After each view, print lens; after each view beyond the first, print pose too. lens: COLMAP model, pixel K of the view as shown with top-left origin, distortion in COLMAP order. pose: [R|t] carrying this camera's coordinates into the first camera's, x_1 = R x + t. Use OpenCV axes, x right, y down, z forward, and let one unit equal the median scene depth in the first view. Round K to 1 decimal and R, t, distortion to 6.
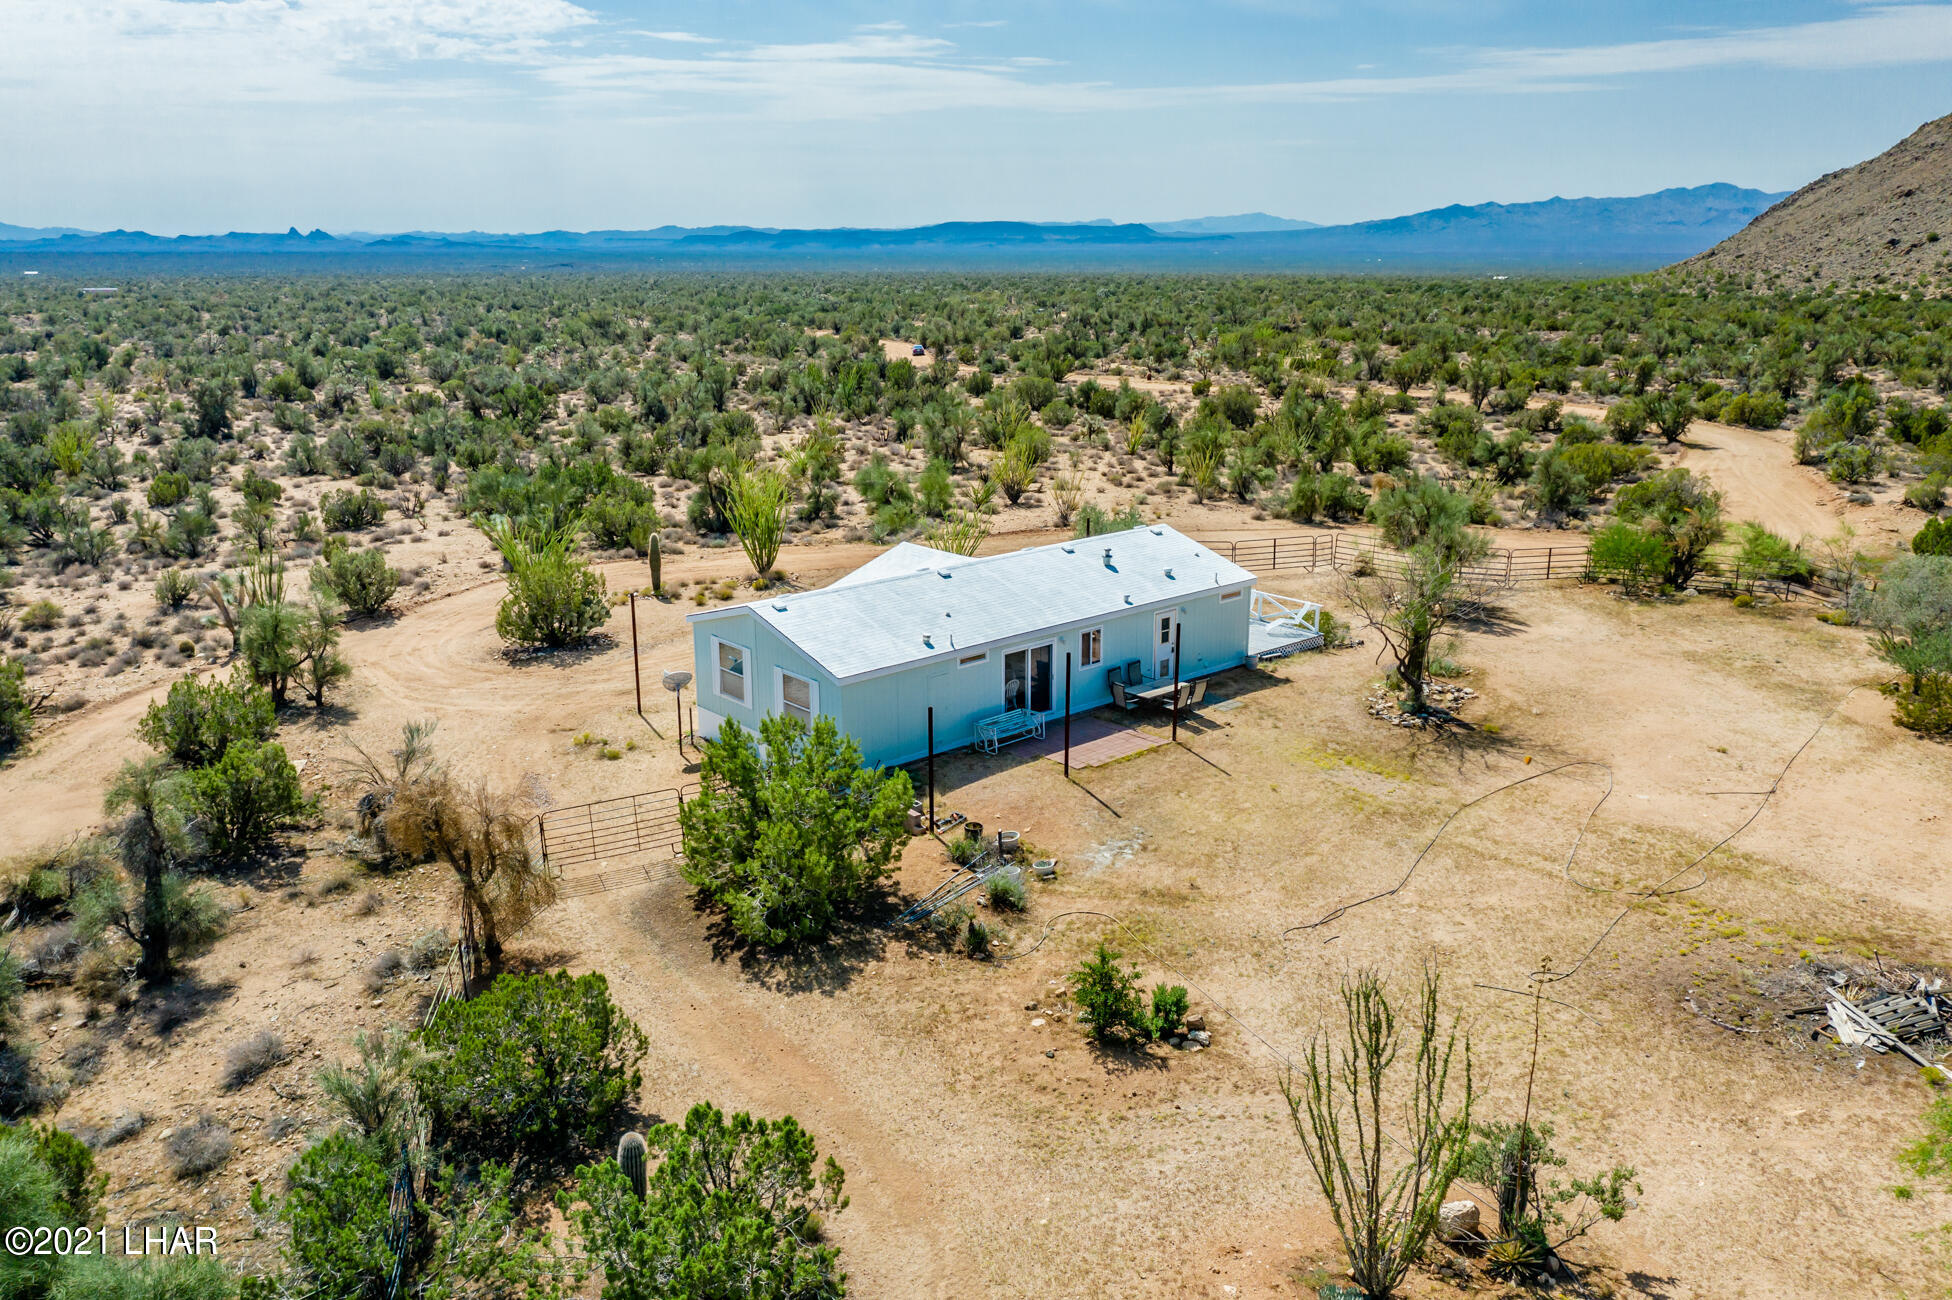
lens RADIAL K [[1529.1, 0, 968.9], [0, 1529.1, 662.2], [0, 0, 1]] dist [0.001912, -0.000755]
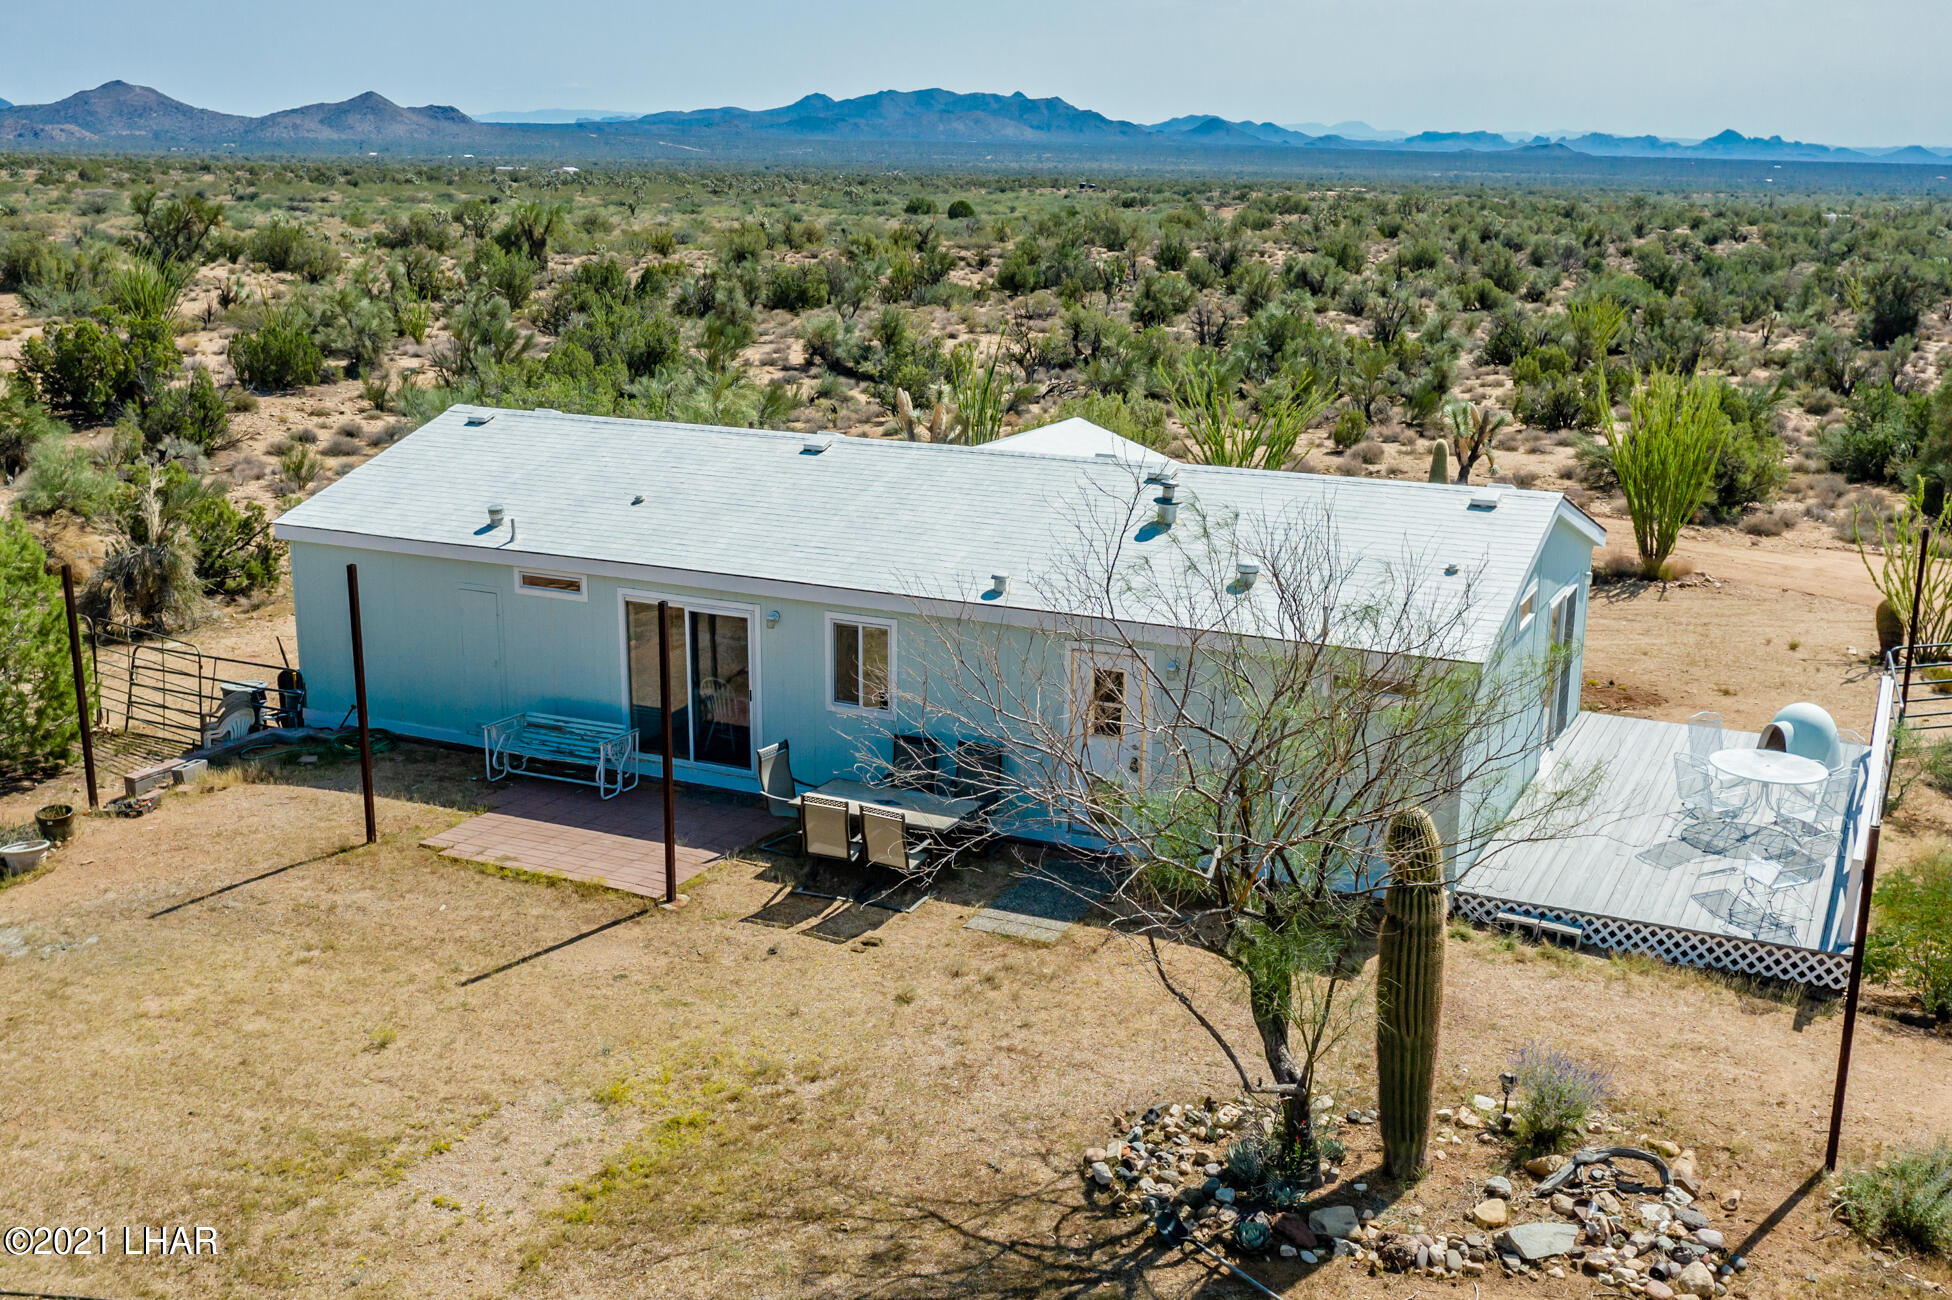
lens RADIAL K [[2022.9, 0, 981.8], [0, 2022.9, 704.2], [0, 0, 1]] dist [-0.002931, 0.013635]
pose [[0.391736, 0.259706, -0.882664, 0.566645], [-0.264918, 0.950547, 0.162105, -0.094935], [0.881114, 0.170331, 0.441164, 0.766952]]
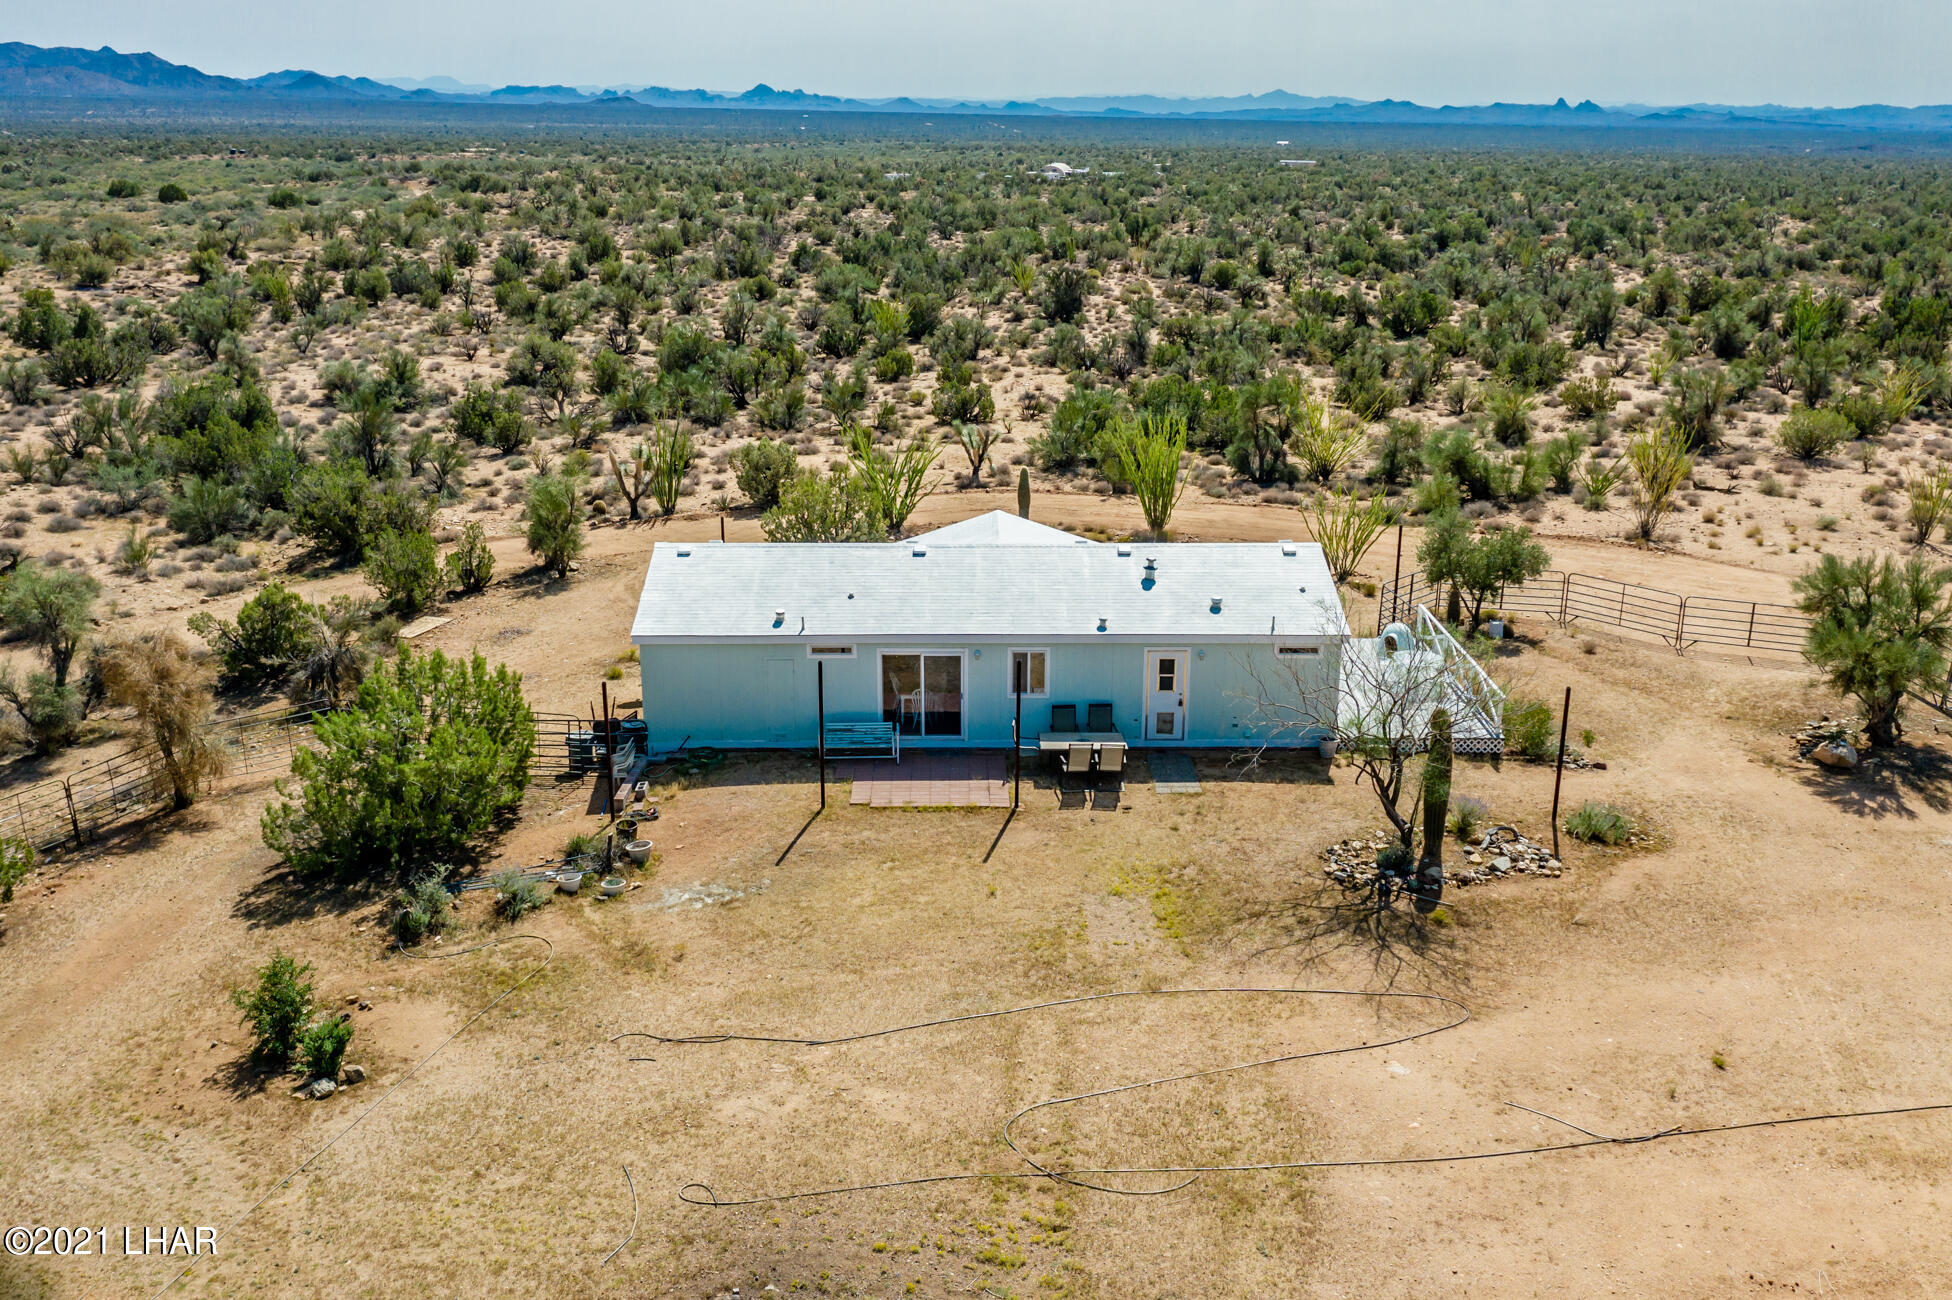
lens RADIAL K [[1736.0, 0, 996.0], [0, 1736.0, 647.6], [0, 0, 1]] dist [0.008182, 0.004171]
pose [[0.765604, 0.206712, -0.609197, 0.603048], [-0.189195, 0.977440, 0.093894, -0.101899], [0.614863, 0.043372, 0.787440, 0.263929]]
